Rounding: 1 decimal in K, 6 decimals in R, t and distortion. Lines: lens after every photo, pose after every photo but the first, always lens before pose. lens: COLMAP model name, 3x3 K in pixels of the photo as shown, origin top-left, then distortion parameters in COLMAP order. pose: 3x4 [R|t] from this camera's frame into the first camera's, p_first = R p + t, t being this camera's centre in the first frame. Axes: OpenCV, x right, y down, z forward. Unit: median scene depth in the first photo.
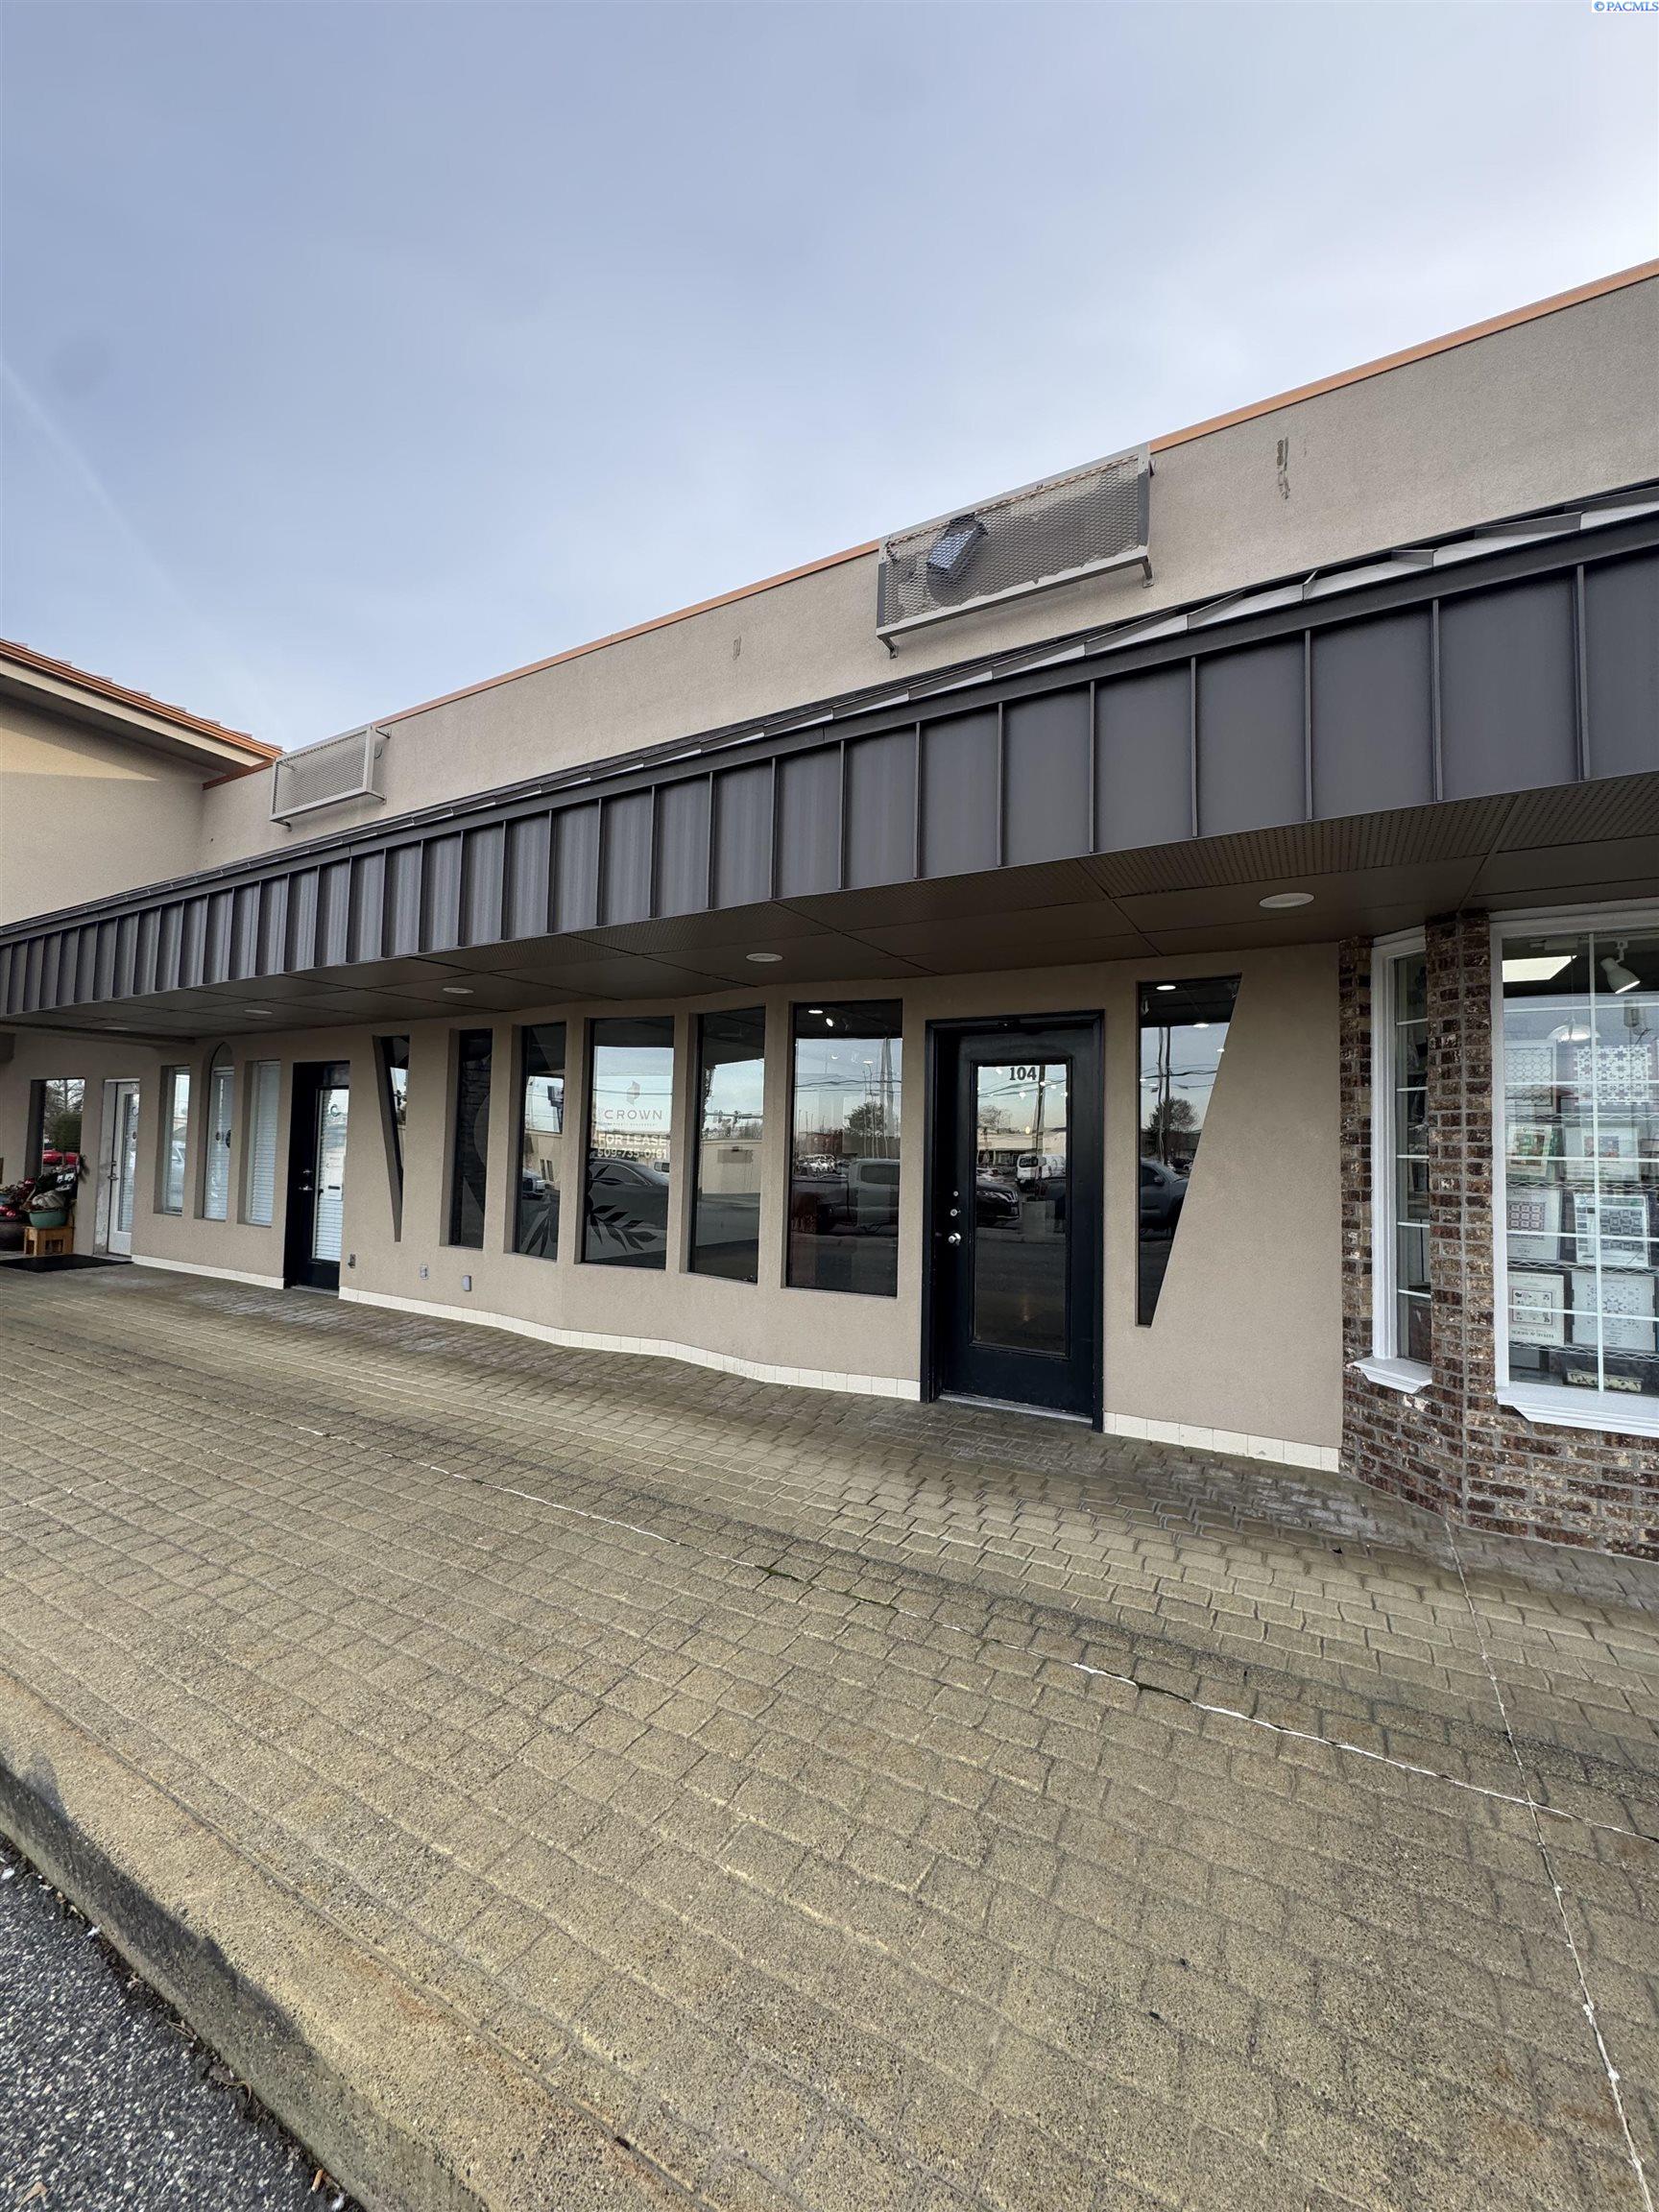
lens RADIAL K [[880.5, 0, 828.5], [0, 880.5, 1105.9], [0, 0, 1]] dist [-0.002777, 0.000469]
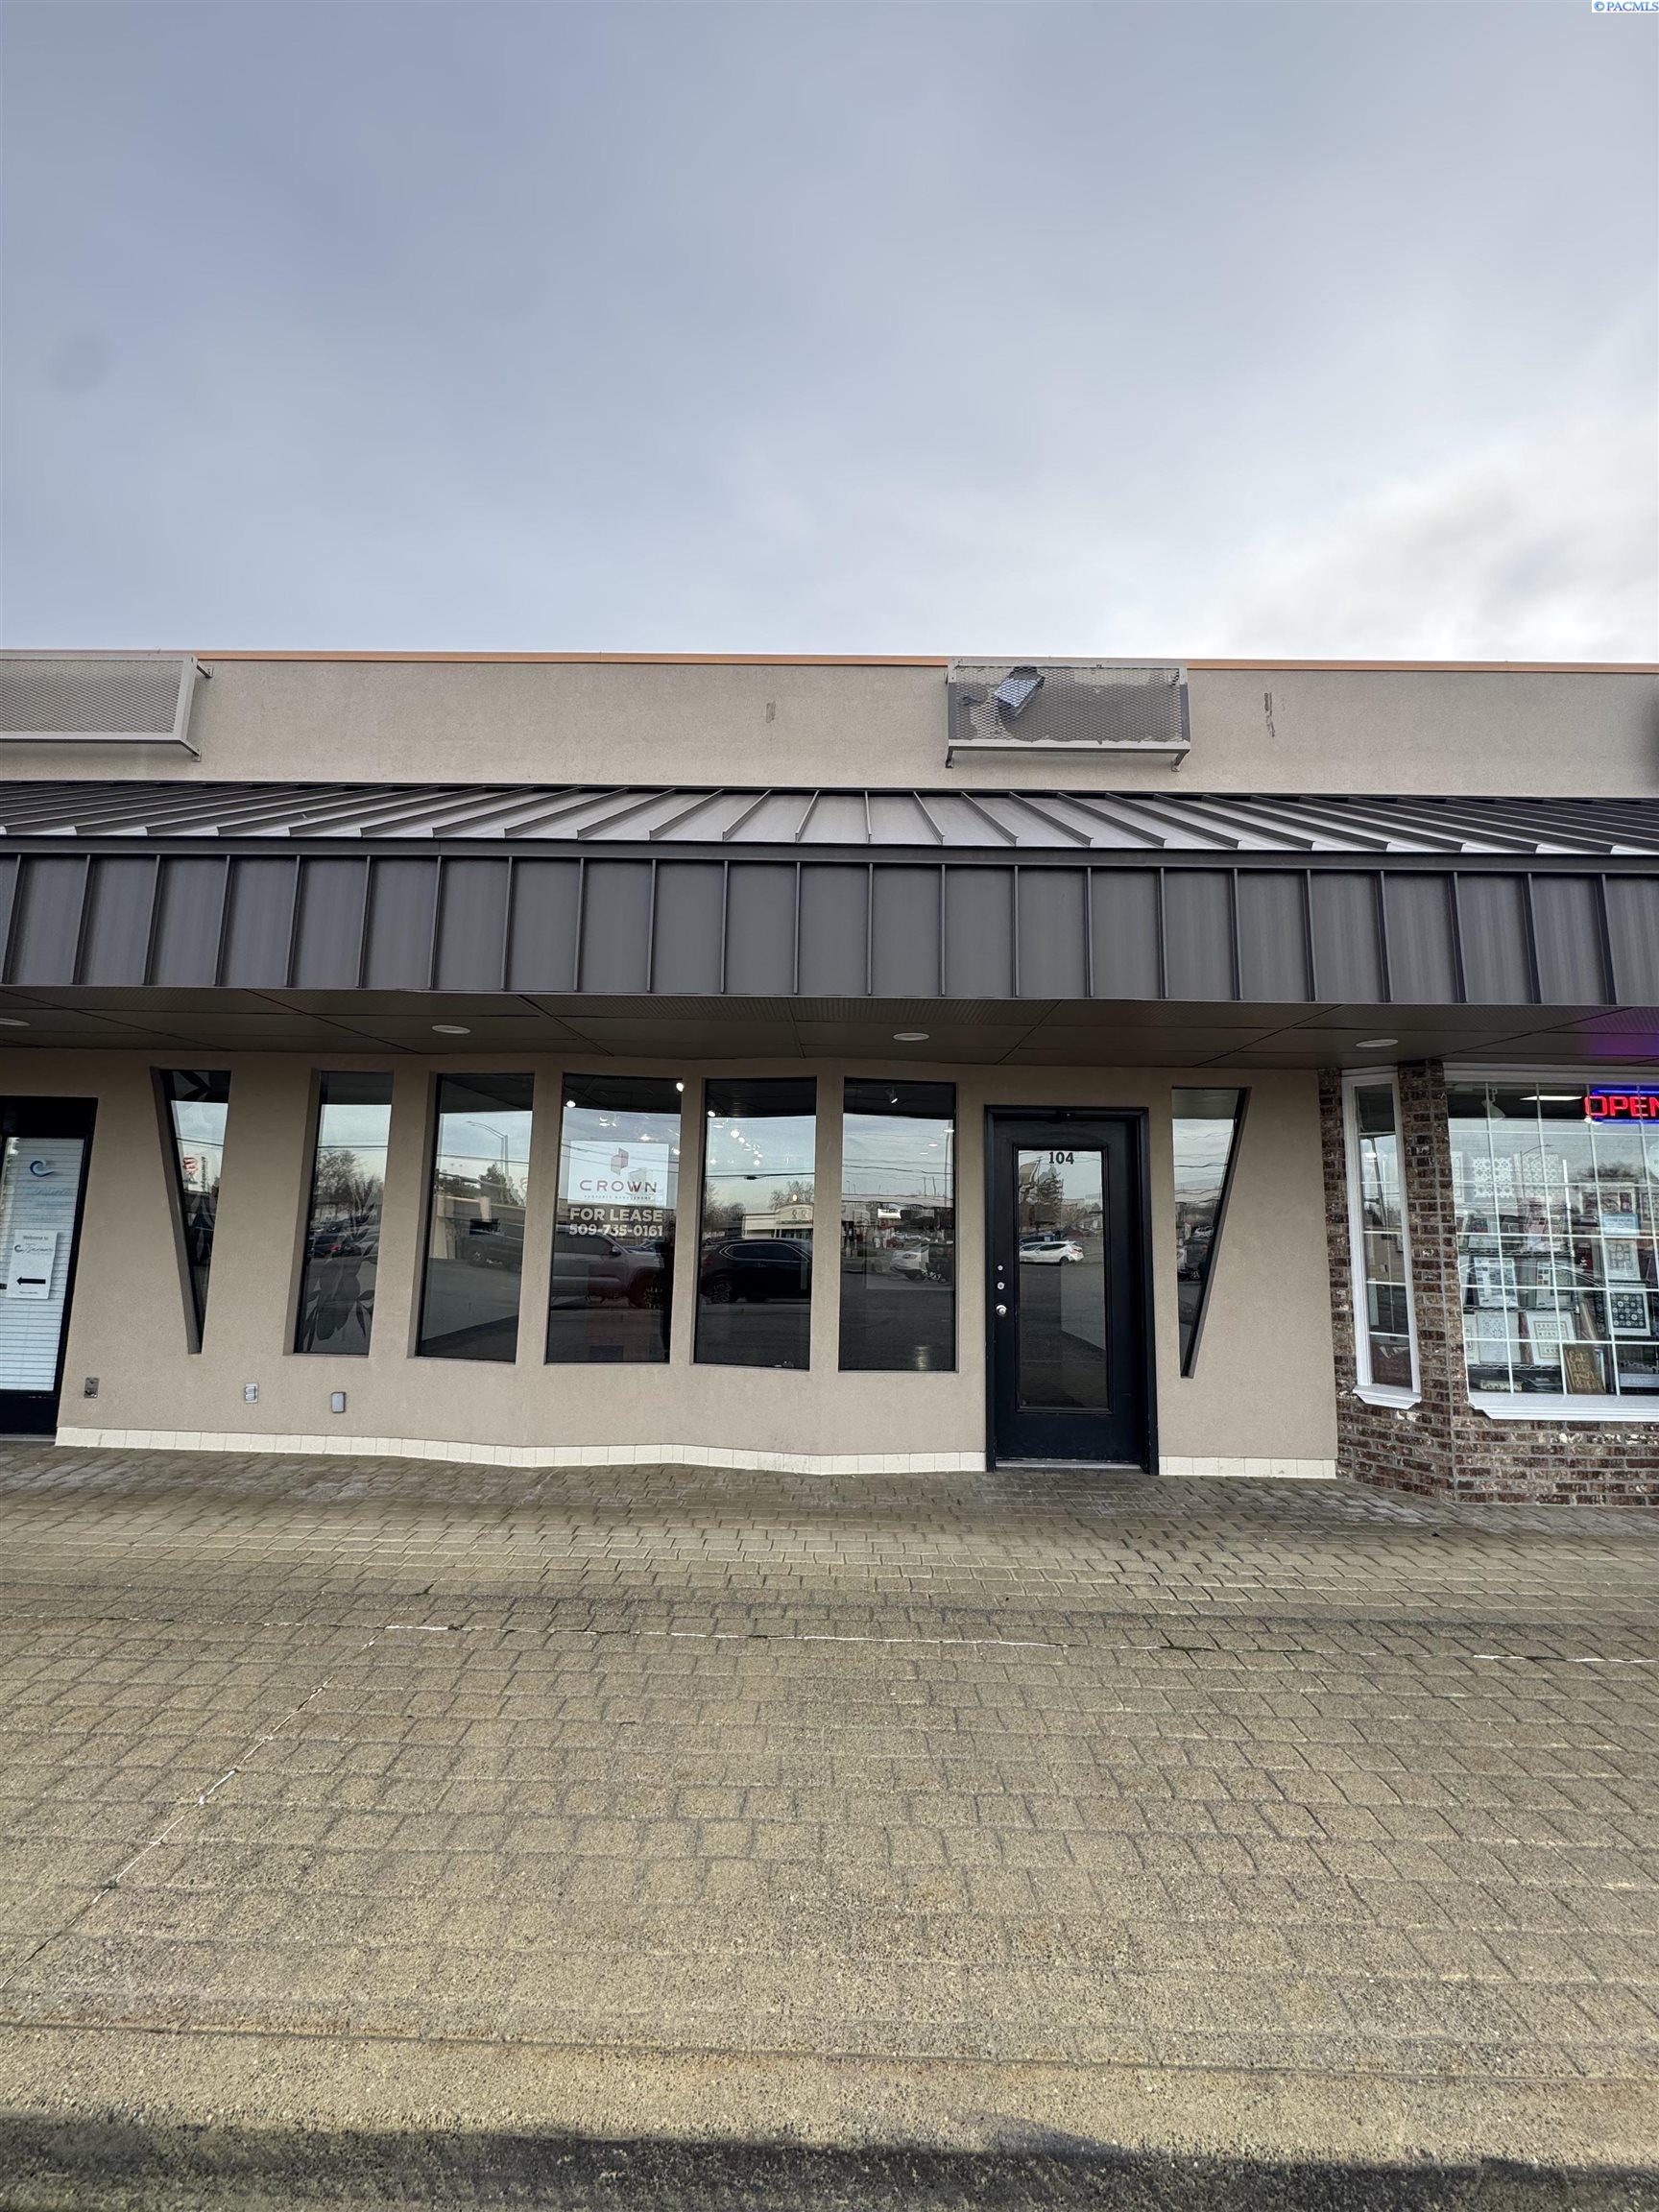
lens RADIAL K [[880.5, 0, 827.3], [0, 880.5, 1105.6], [0, 0, 1]] dist [-0.002777, 0.000469]
pose [[0.876368, 0.058791, 0.478041, -0.717219], [-0.024859, 0.996721, -0.077006, -0.011595], [-0.481001, 0.055602, 0.874955, 0.195776]]
